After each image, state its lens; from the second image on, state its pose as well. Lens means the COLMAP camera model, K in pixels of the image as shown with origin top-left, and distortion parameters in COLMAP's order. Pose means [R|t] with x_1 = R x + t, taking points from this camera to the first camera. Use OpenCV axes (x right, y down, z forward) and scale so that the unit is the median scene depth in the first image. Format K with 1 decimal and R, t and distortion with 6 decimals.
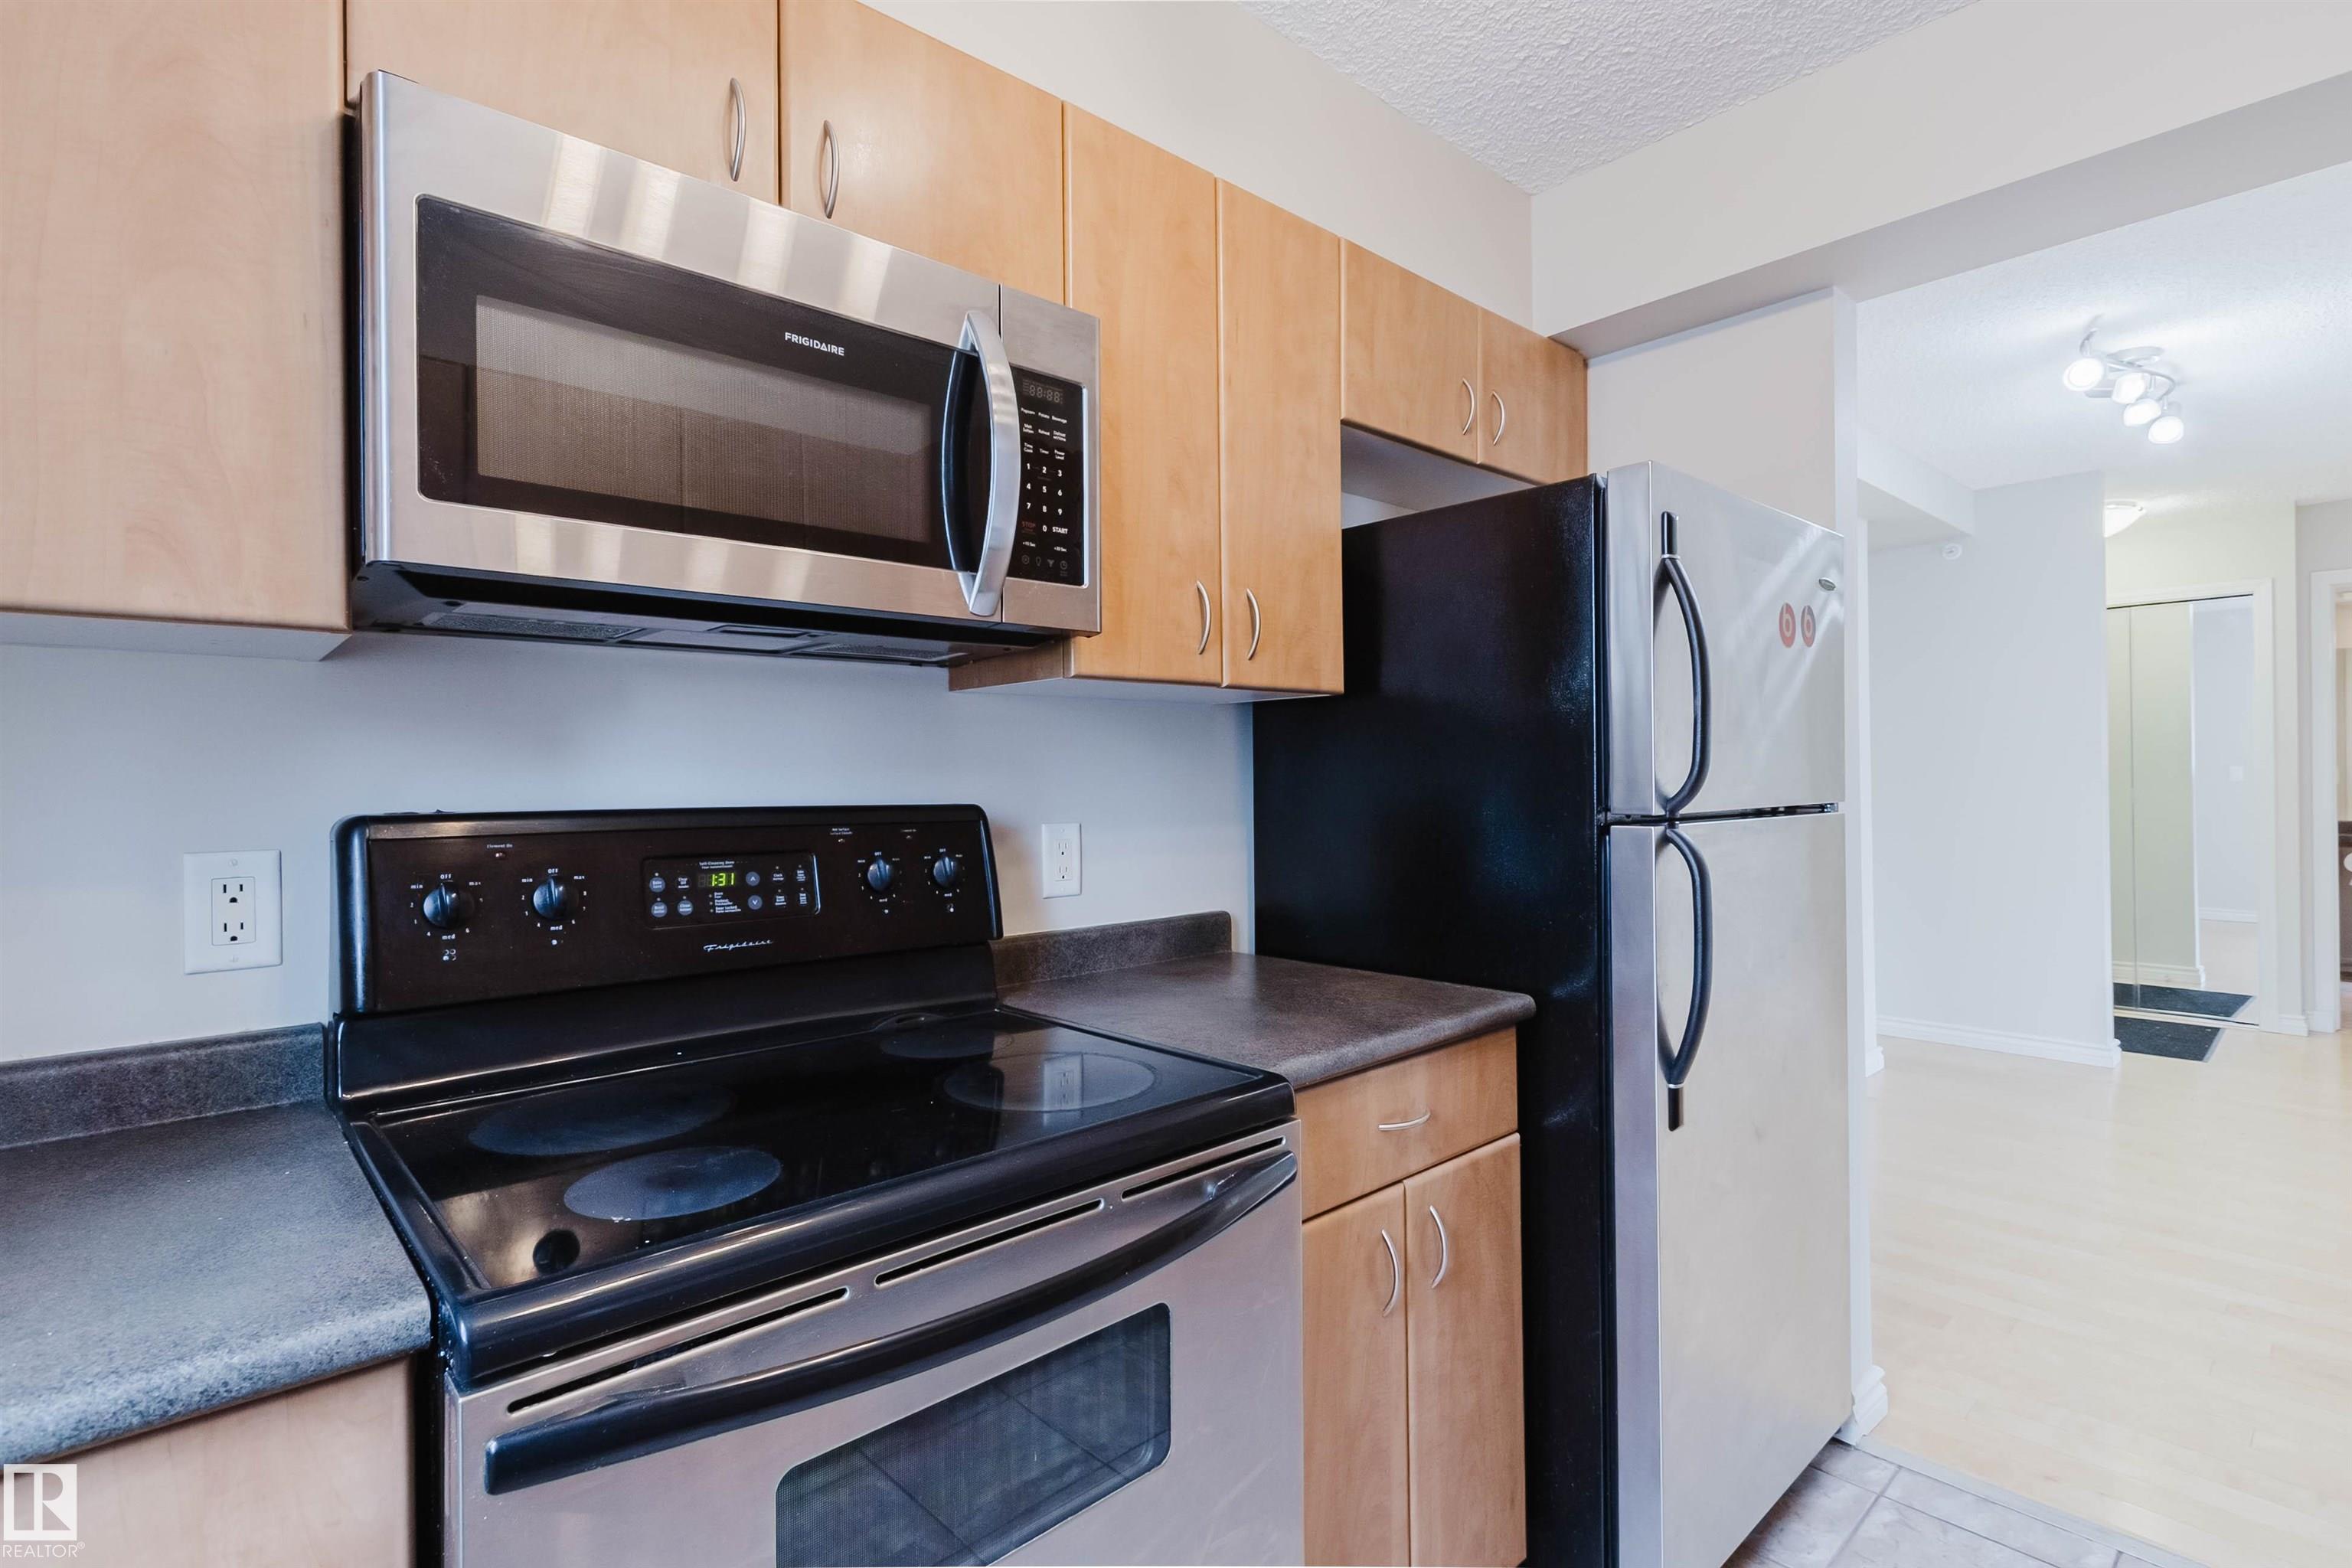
lens RADIAL K [[1064.6, 0, 1171.0], [0, 1064.6, 776.3], [0, 0, 1]] dist [-0.005663, -0.000094]
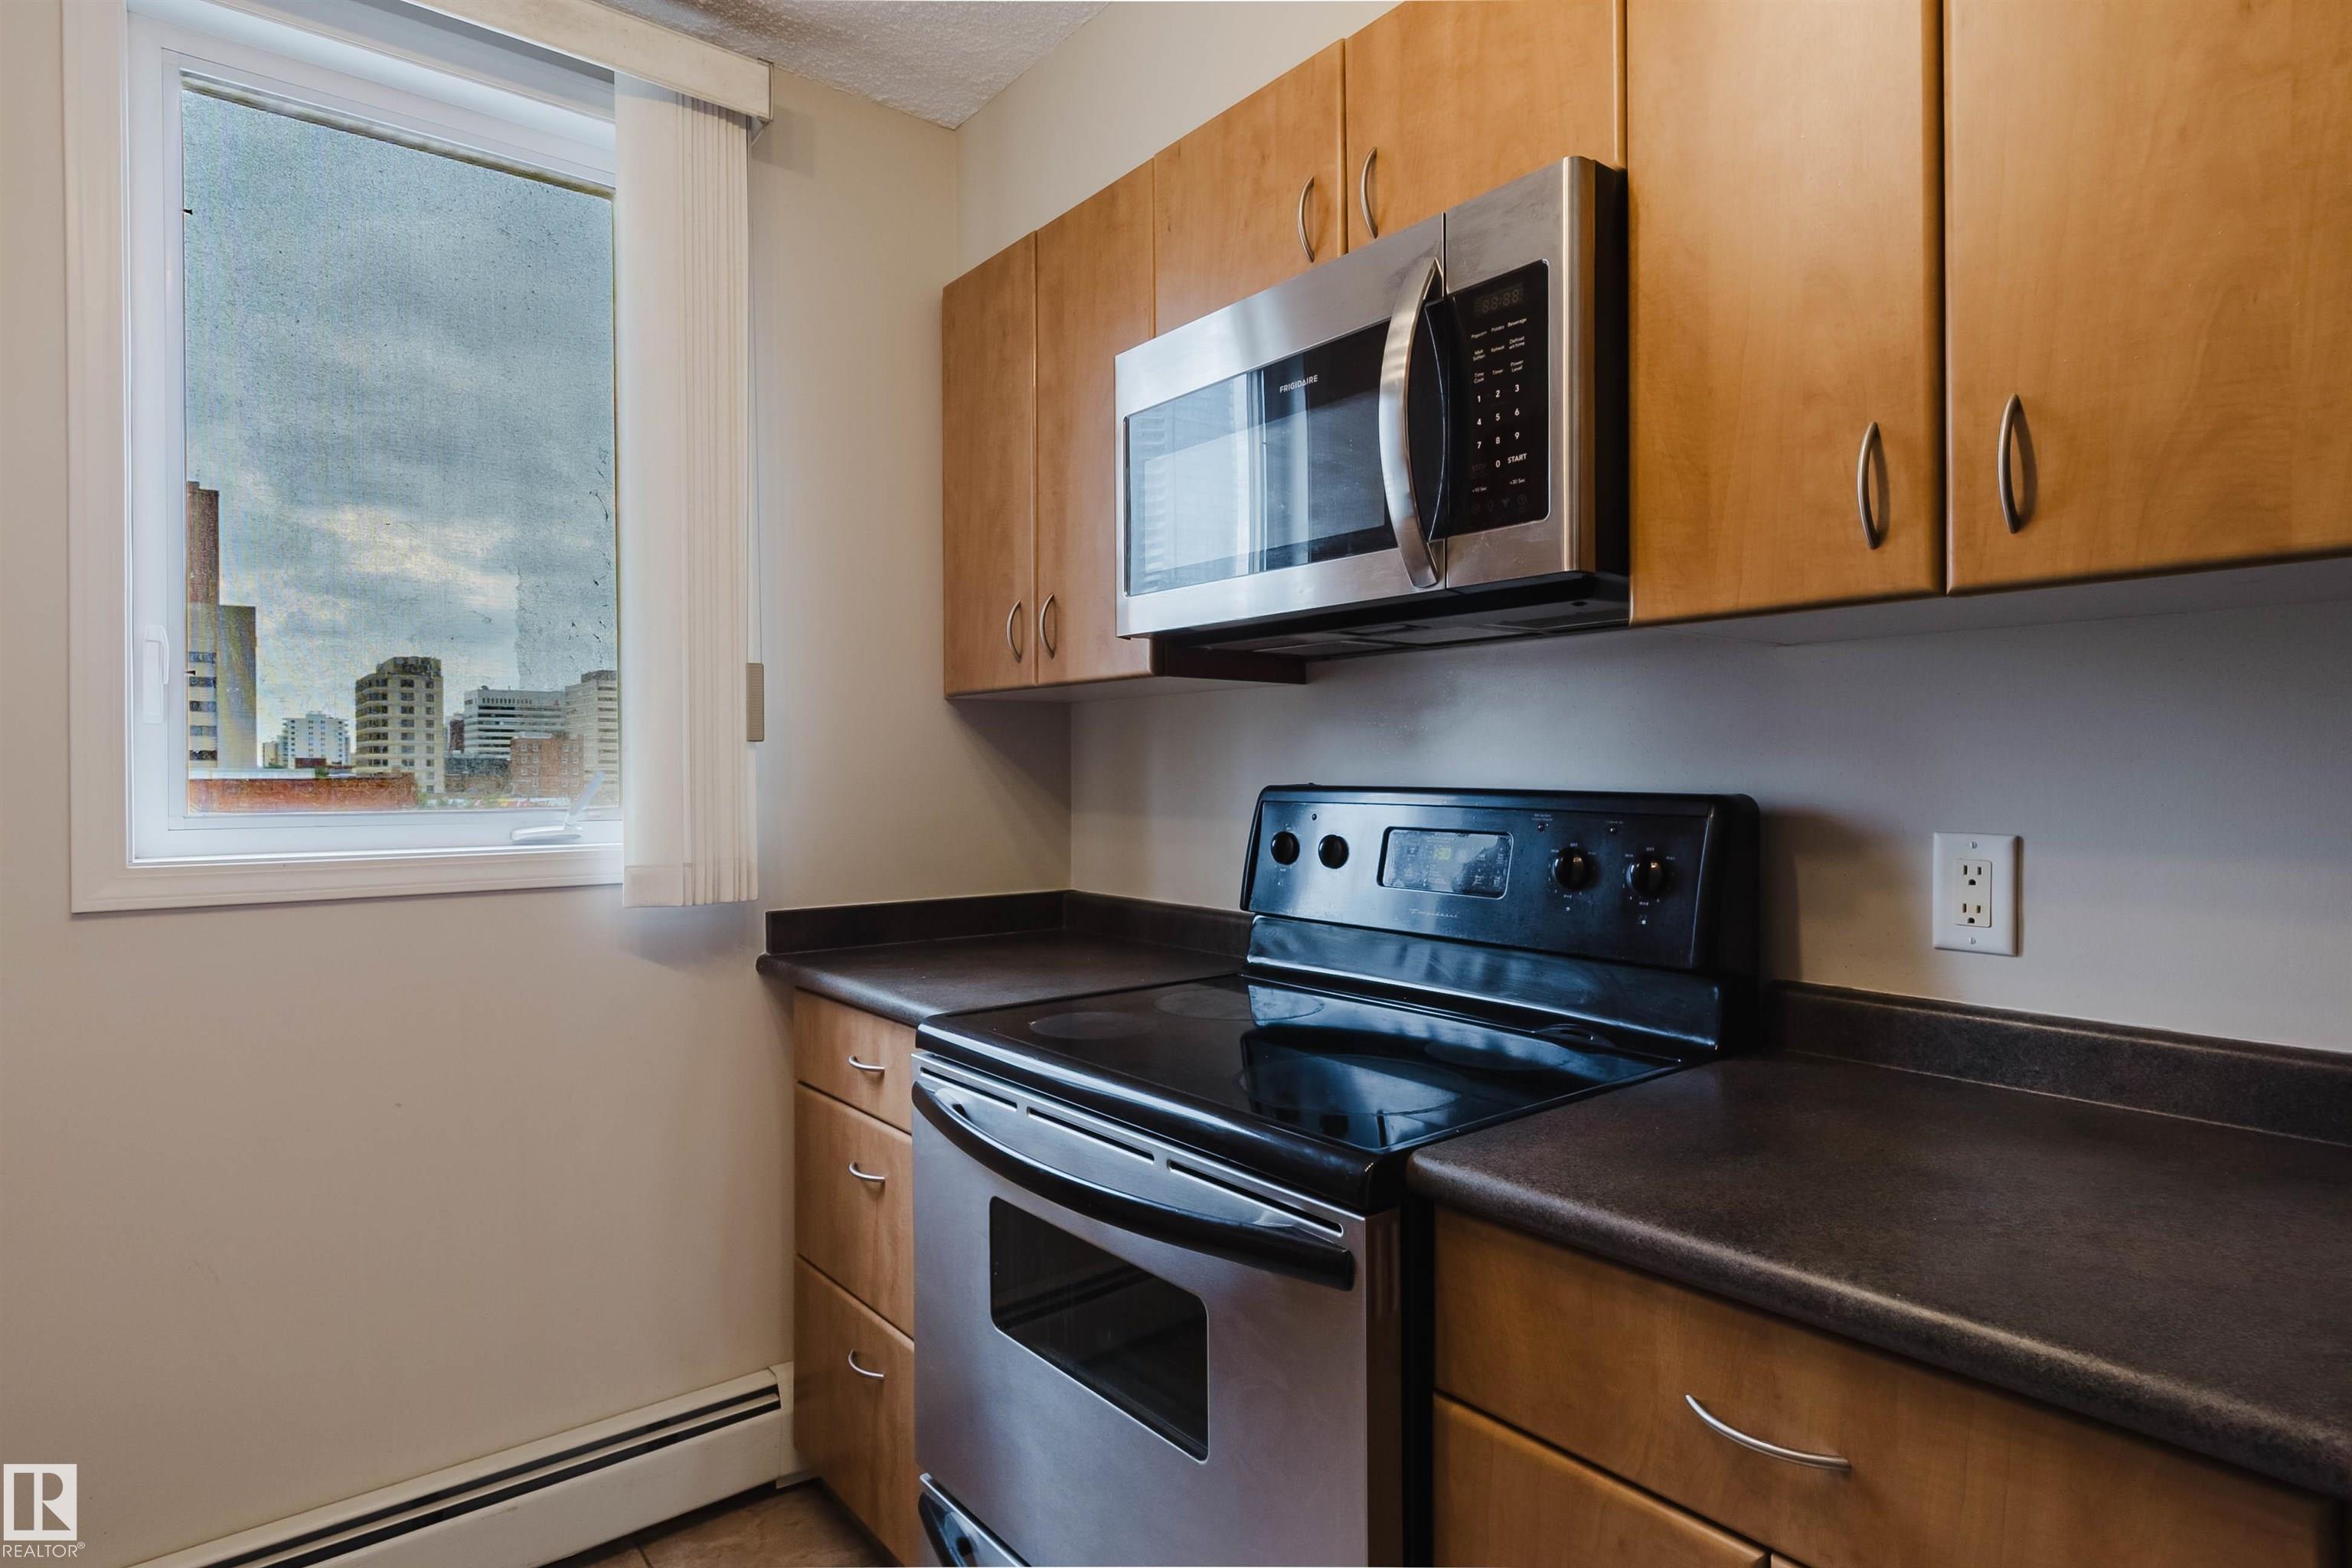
lens RADIAL K [[1248.7, 0, 1179.0], [0, 1248.7, 766.4], [0, 0, 1]] dist [0.001883, 0.000019]
pose [[-0.037641, 0.006362, -0.999271, 0.863507], [0.000178, 0.999980, 0.006360, -0.001103], [0.999291, 0.000062, -0.037642, 0.776745]]
